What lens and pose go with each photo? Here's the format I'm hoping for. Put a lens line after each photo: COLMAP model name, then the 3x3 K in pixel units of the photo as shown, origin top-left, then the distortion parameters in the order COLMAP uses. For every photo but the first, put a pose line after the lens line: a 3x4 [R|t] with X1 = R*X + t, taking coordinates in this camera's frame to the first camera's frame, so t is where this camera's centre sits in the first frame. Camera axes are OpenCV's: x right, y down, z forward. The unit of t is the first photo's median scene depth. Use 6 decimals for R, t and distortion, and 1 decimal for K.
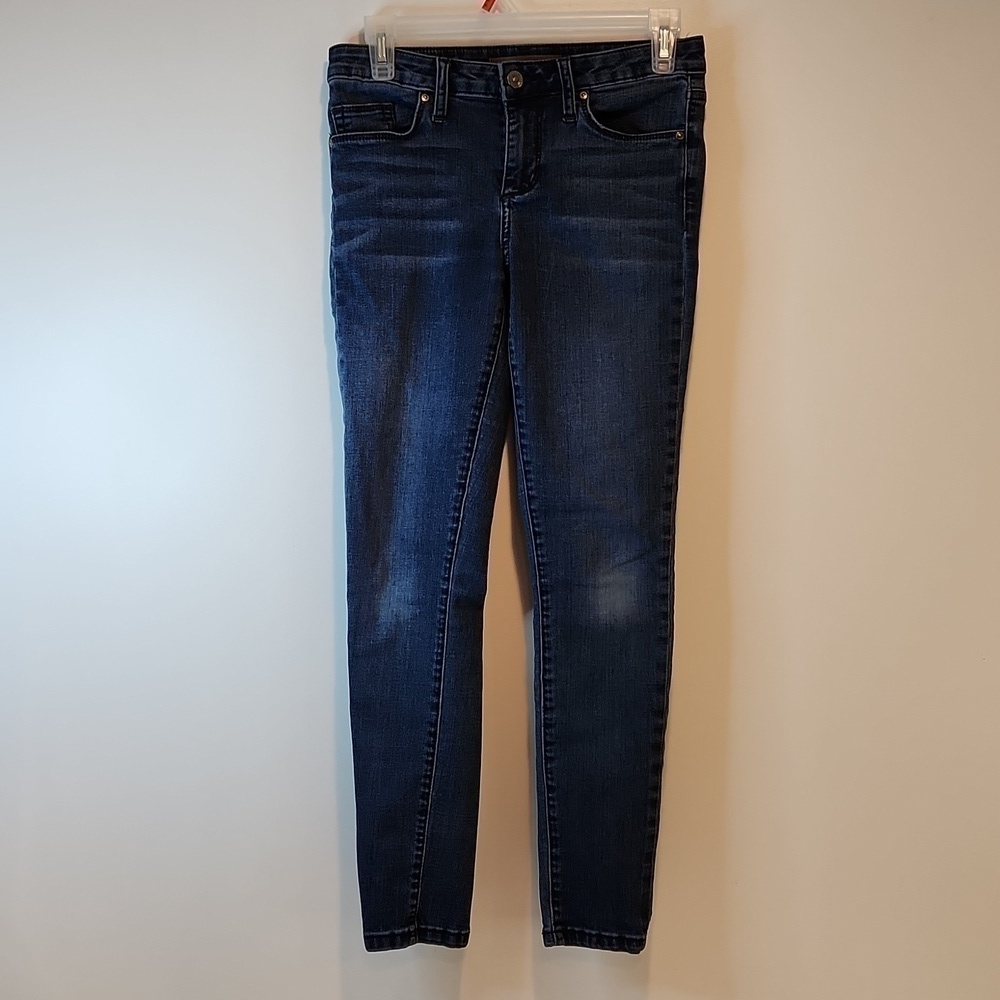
lens RADIAL K [[1800.3, 0, 523.0], [0, 1800.3, 483.5], [0, 0, 1]] dist [0.173152, 0.000000]
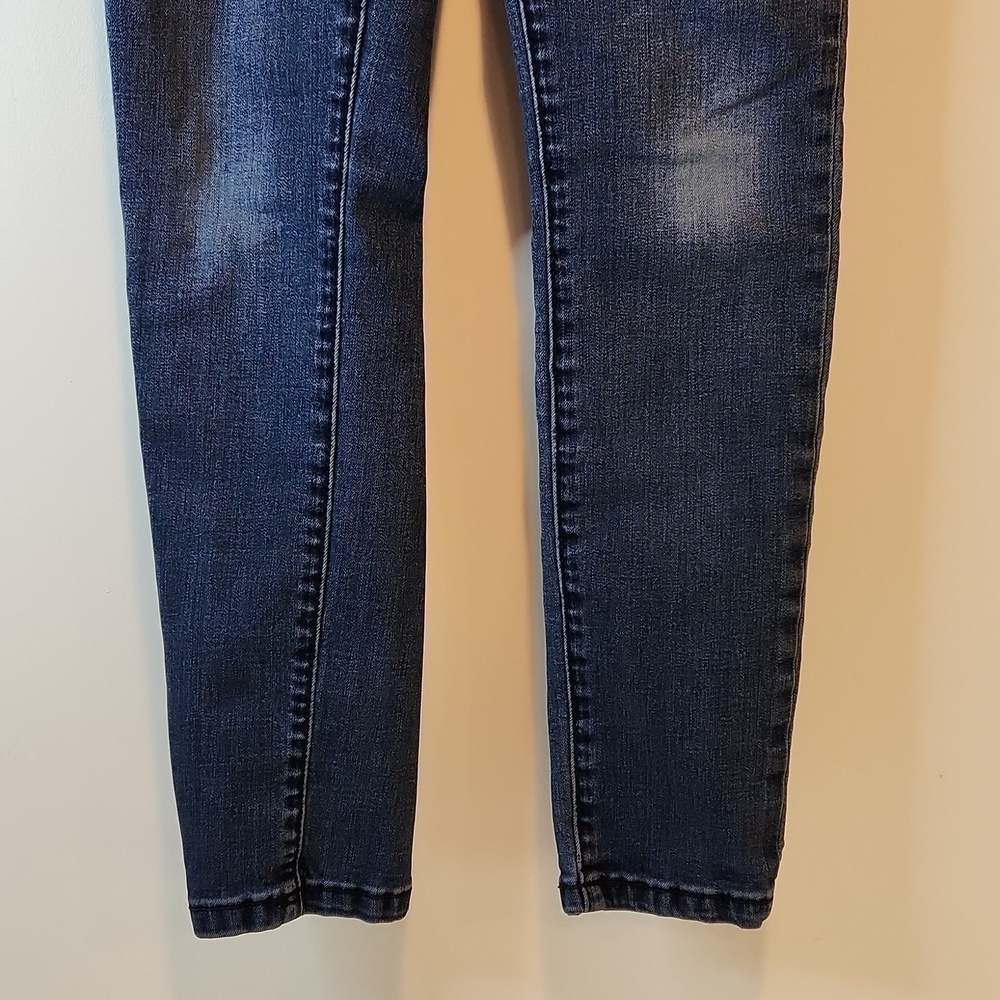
lens RADIAL K [[1800.3, 0, 505.4], [0, 1800.3, 496.1], [0, 0, 1]] dist [0.173152, 0.000000]
pose [[0.999845, -0.017597, 0.001116, -0.002532], [0.017318, 0.991946, 0.125475, 0.081989], [-0.003315, -0.125436, 0.992096, 0.533648]]
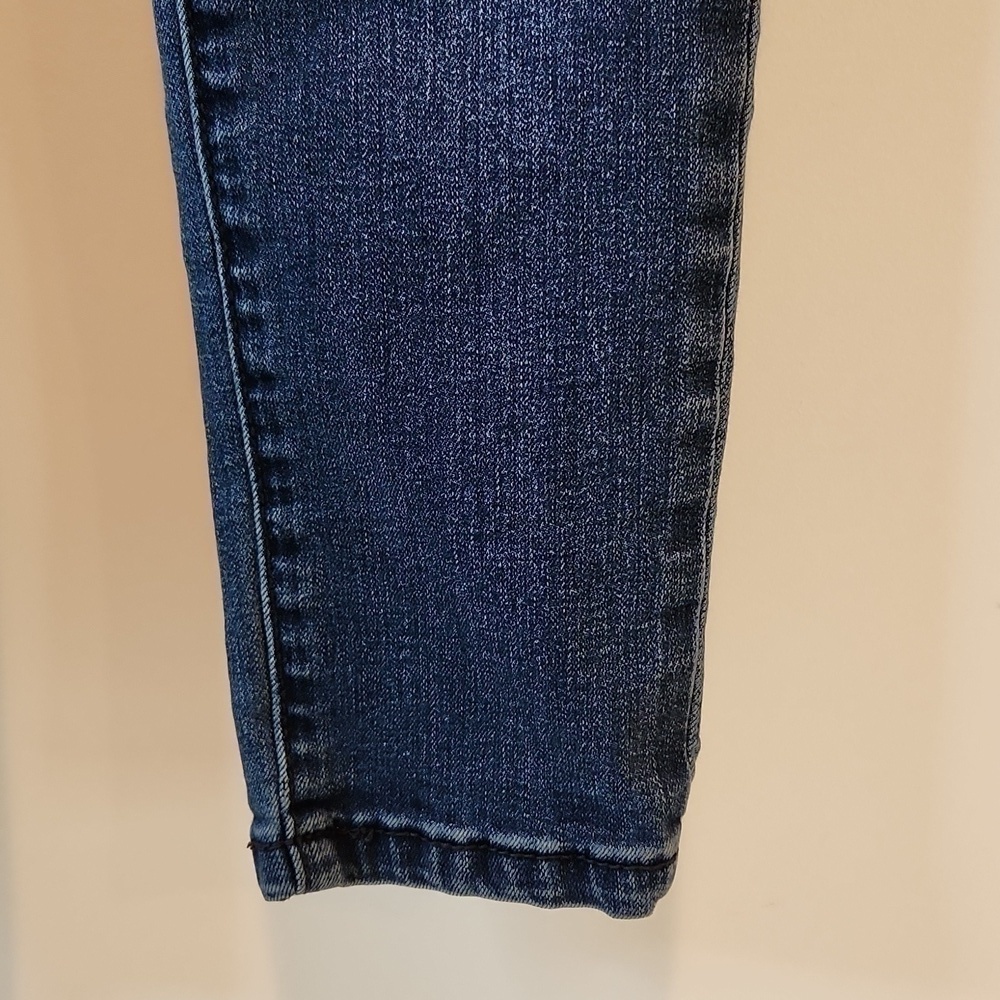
lens RADIAL K [[1800.3, 0, 466.3], [0, 1800.3, 535.2], [0, 0, 1]] dist [0.173152, 0.000000]
pose [[0.999110, -0.041630, 0.006781, 0.040088], [0.039205, 0.975889, 0.214717, 0.157571], [-0.015557, -0.214260, 0.976653, 0.779682]]
